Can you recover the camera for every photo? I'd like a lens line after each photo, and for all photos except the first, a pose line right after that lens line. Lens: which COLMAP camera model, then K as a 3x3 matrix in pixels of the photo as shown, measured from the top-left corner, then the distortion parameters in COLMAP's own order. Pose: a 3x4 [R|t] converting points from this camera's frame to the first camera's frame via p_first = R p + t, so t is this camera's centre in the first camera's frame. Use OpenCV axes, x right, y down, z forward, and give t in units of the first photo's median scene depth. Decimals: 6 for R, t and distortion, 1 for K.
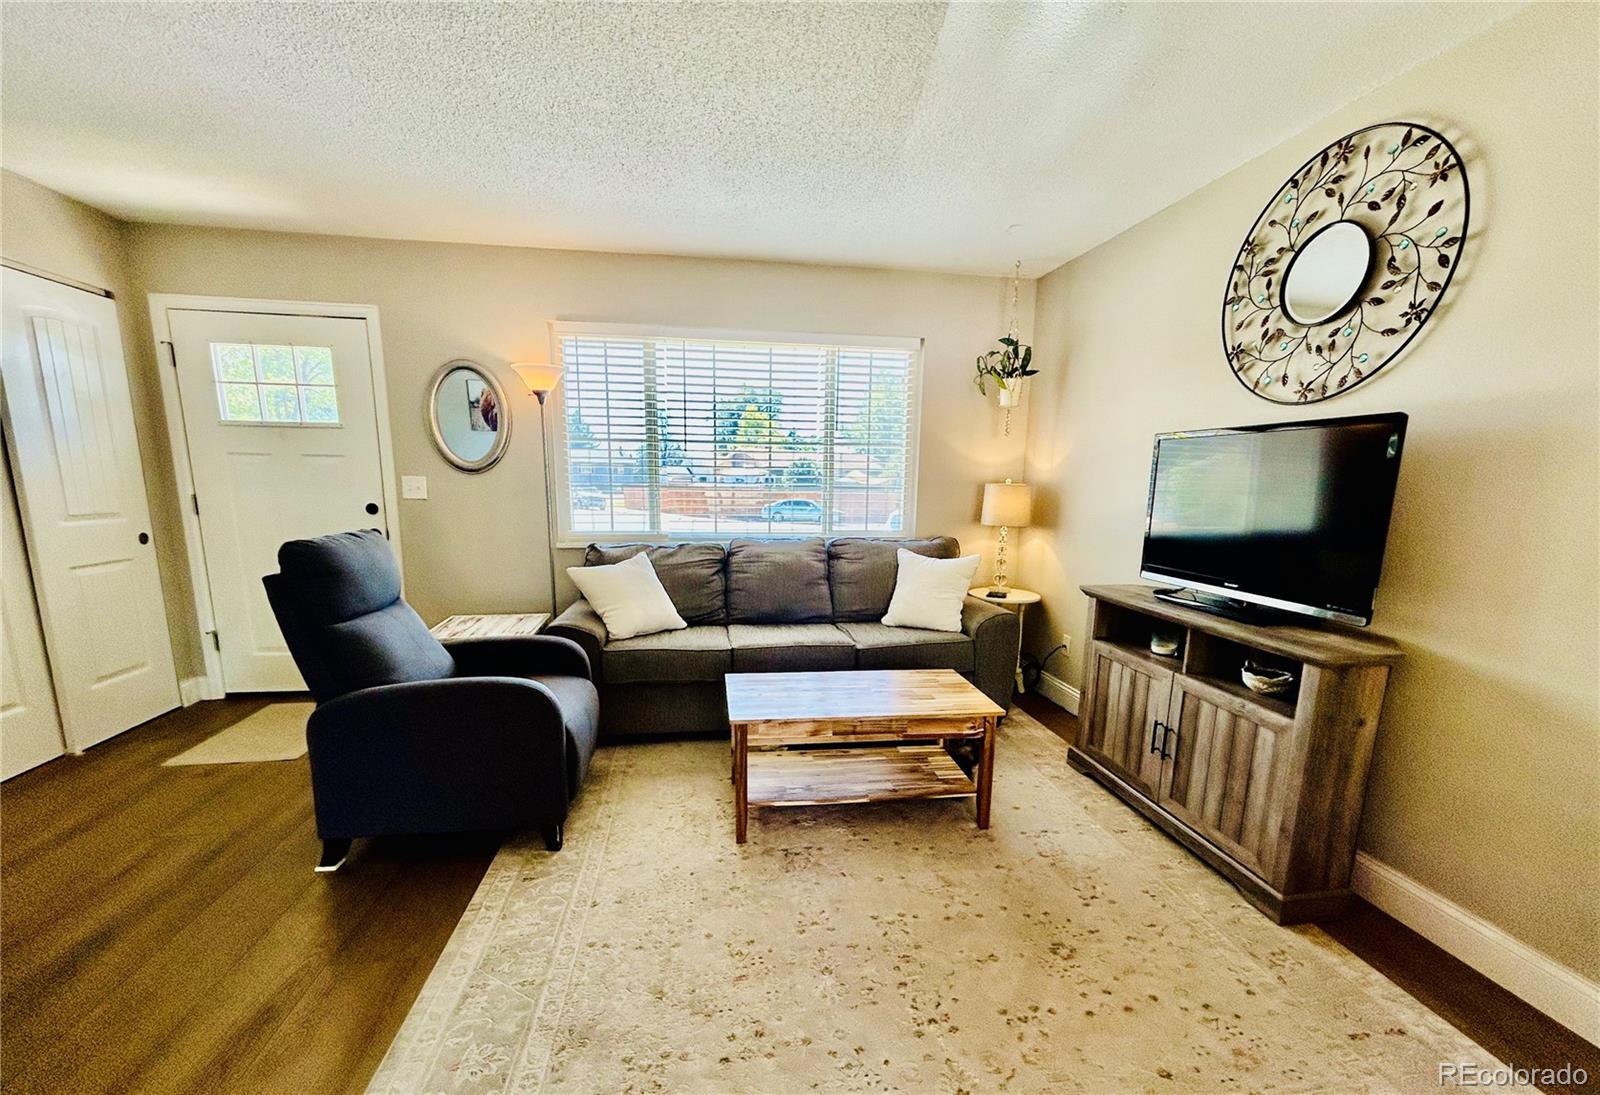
lens RADIAL K [[647.2, 0, 801.5], [0, 647.2, 598.8], [0, 0, 1]] dist [0.000028, -0.000588]
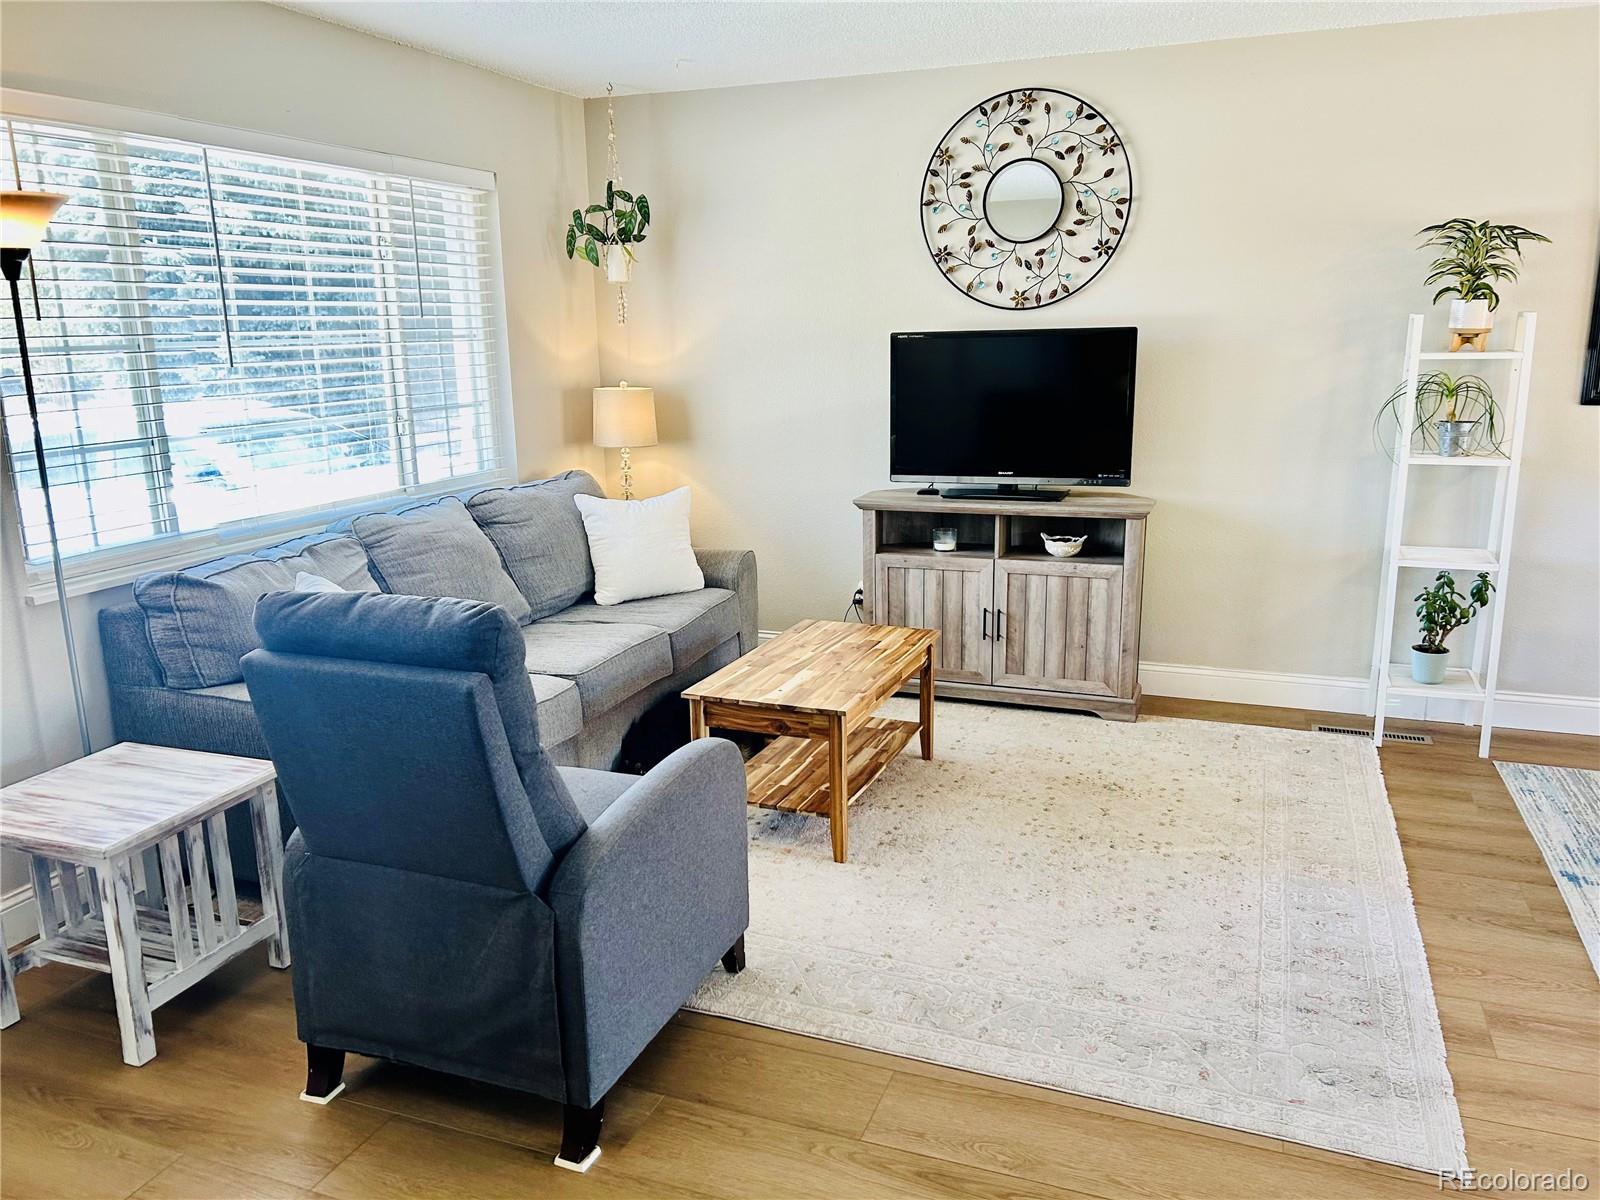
lens RADIAL K [[1200.7, 0, 797.5], [0, 1200.7, 606.6], [0, 0, 1]] dist [0.026352, -0.001126]
pose [[0.506740, -0.220585, 0.833401, -1.364004], [0.185161, 0.971999, 0.144684, -0.170884], [-0.841980, 0.080996, 0.533394, 0.226898]]
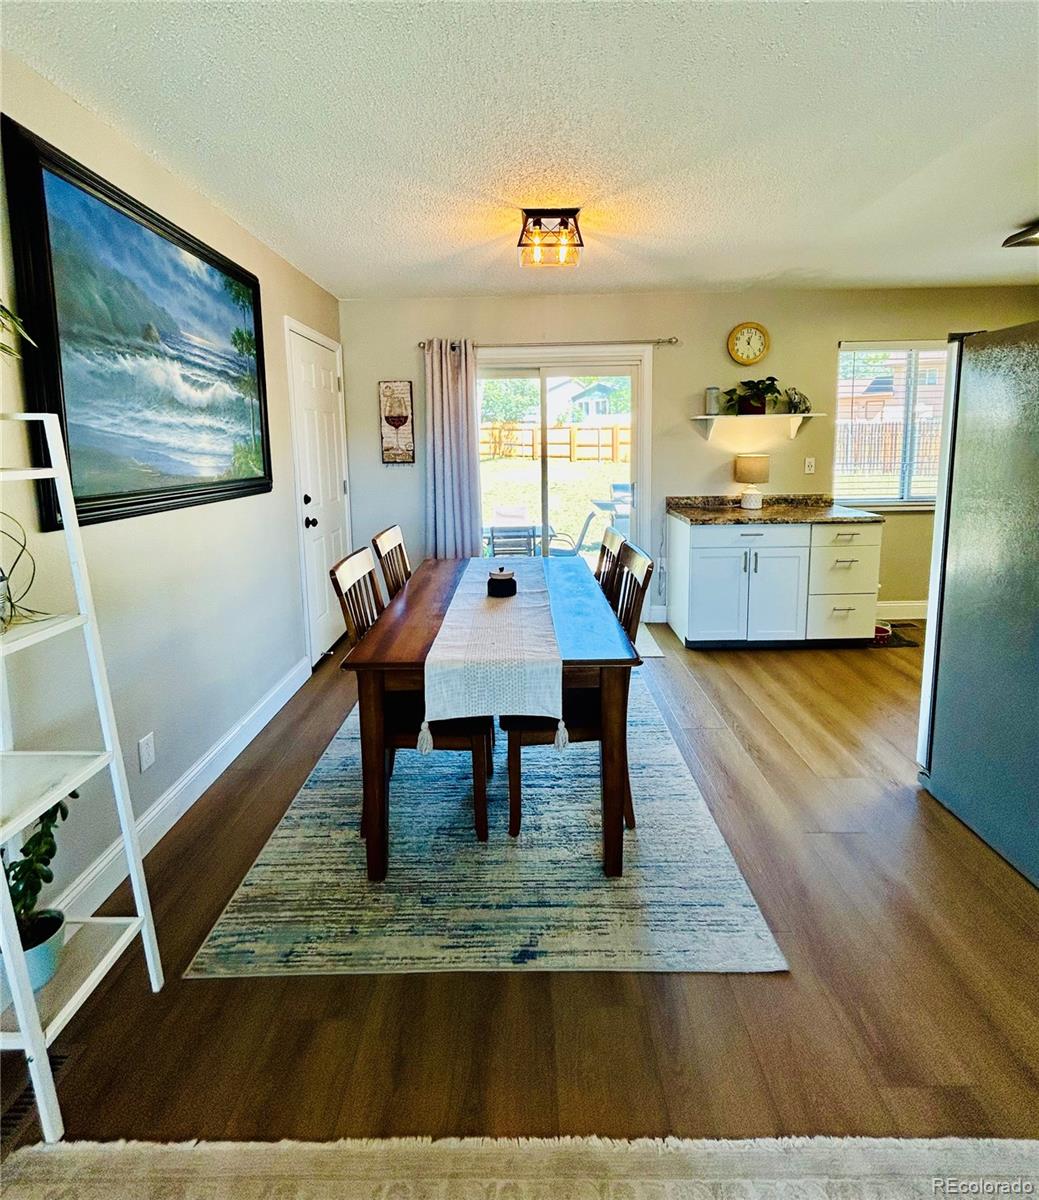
lens RADIAL K [[554.8, 0, 522.4], [0, 554.8, 507.2], [0, 0, 1]] dist [-0.002868, -0.000240]
pose [[-0.986258, -0.019451, 0.164063, 0.207023], [0.031260, 0.953135, 0.300925, -0.198759], [-0.162228, 0.301919, -0.939429, 0.736413]]
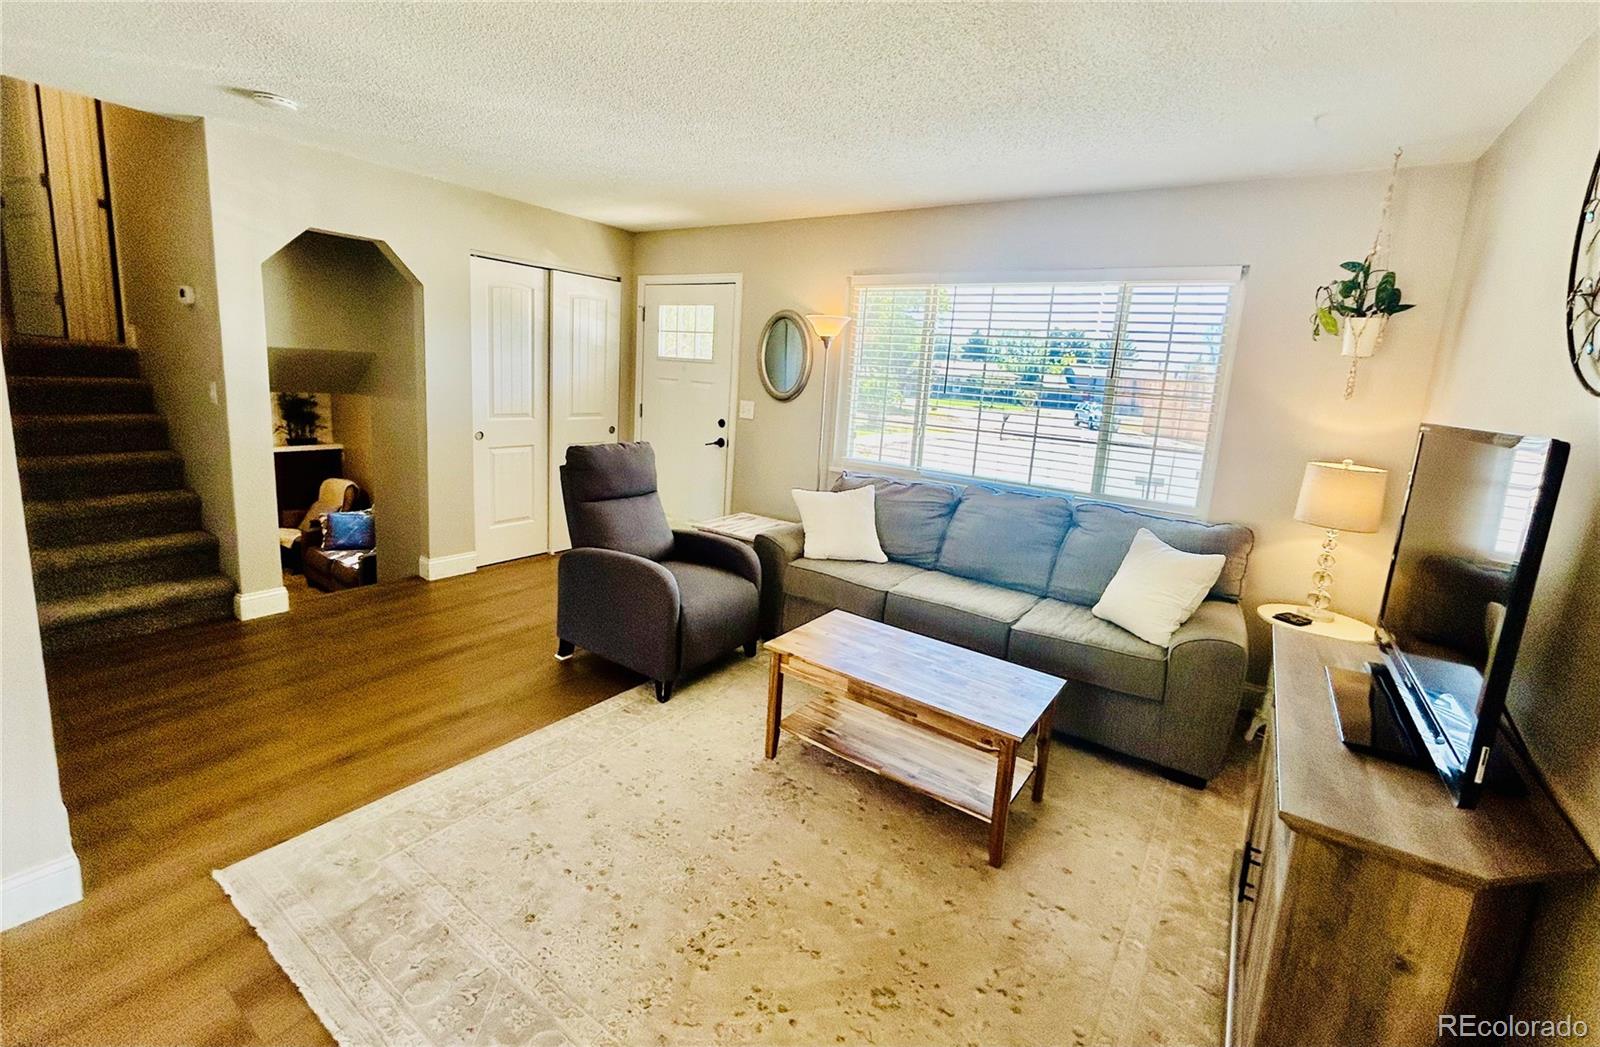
lens RADIAL K [[686.0, 0, 803.6], [0, 686.0, 492.2], [0, 0, 1]] dist [0.000032, -0.000414]
pose [[0.723320, 0.154782, -0.672941, 0.693210], [-0.181813, 0.982856, 0.030641, -0.119078], [0.666147, 0.100186, 0.739061, 0.134077]]
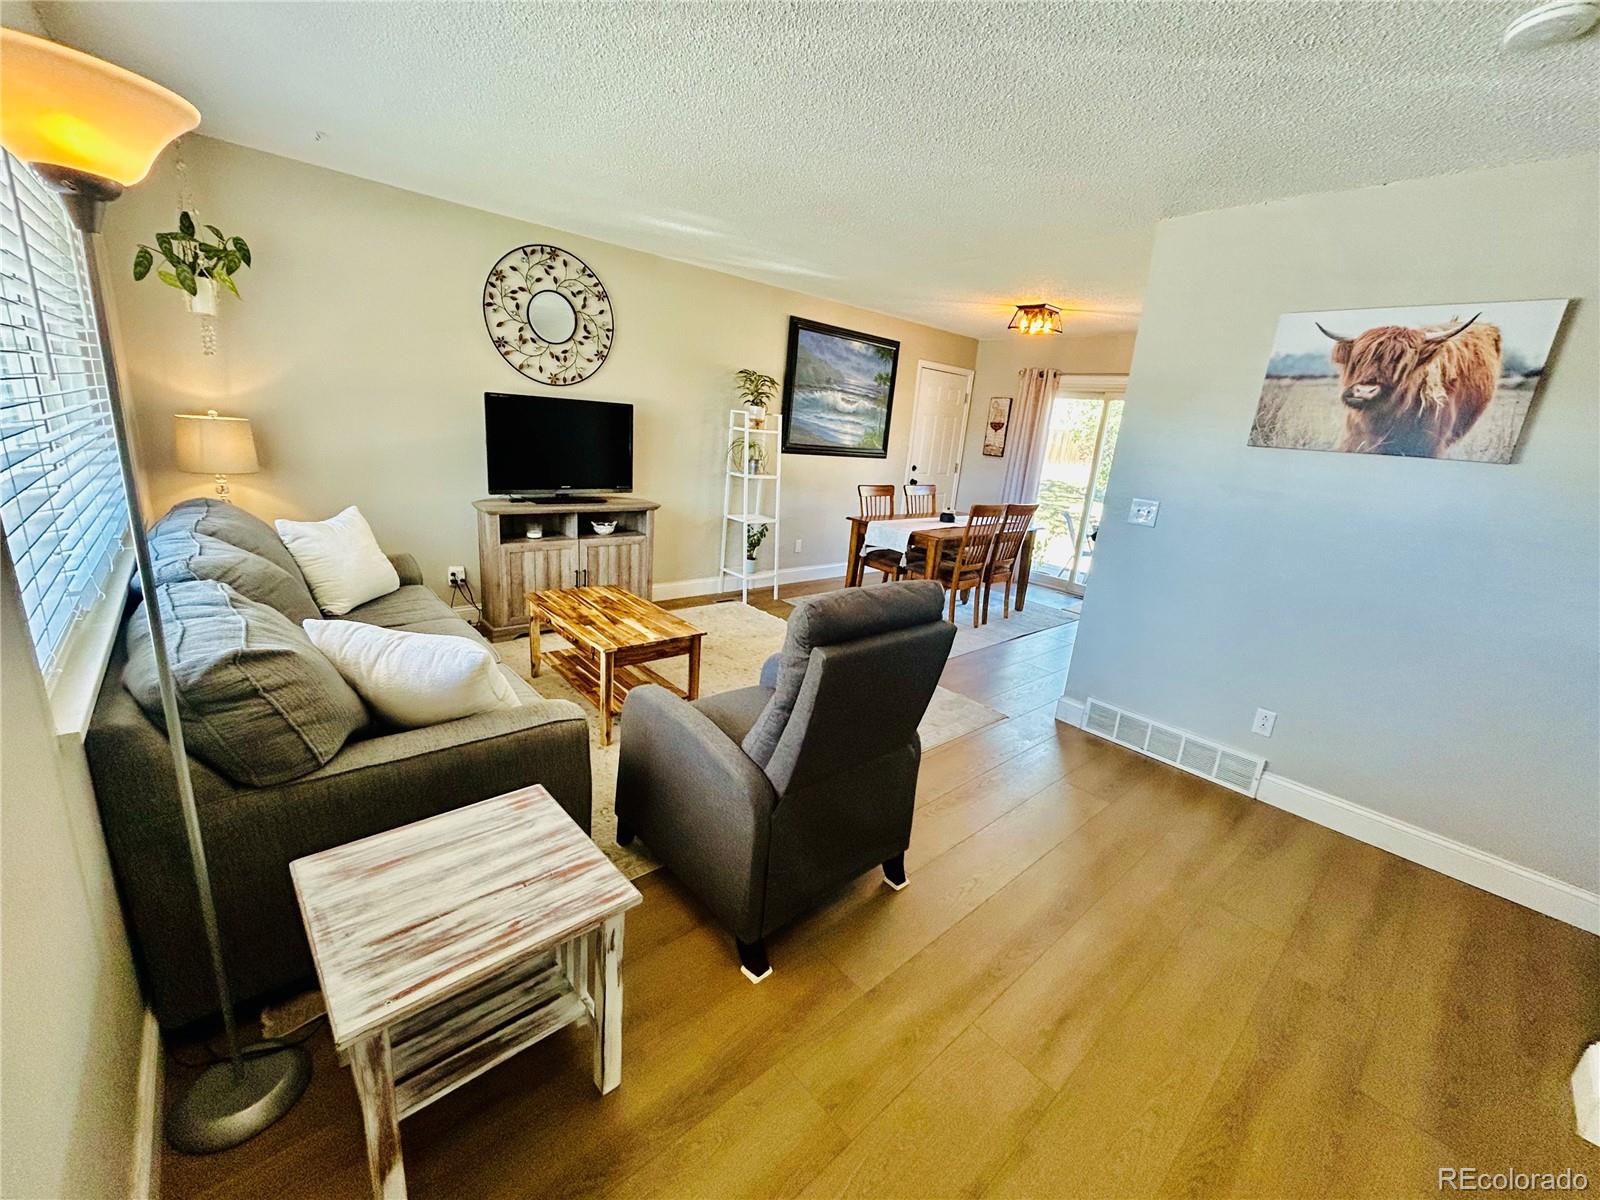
lens RADIAL K [[645.1, 0, 795.2], [0, 645.1, 593.2], [0, 0, 1]] dist [0.003108, 0.000064]
pose [[-0.527126, -0.276272, 0.803624, -1.292382], [0.068335, 0.928834, 0.364140, -0.379654], [-0.847035, 0.246863, -0.470734, 1.453973]]
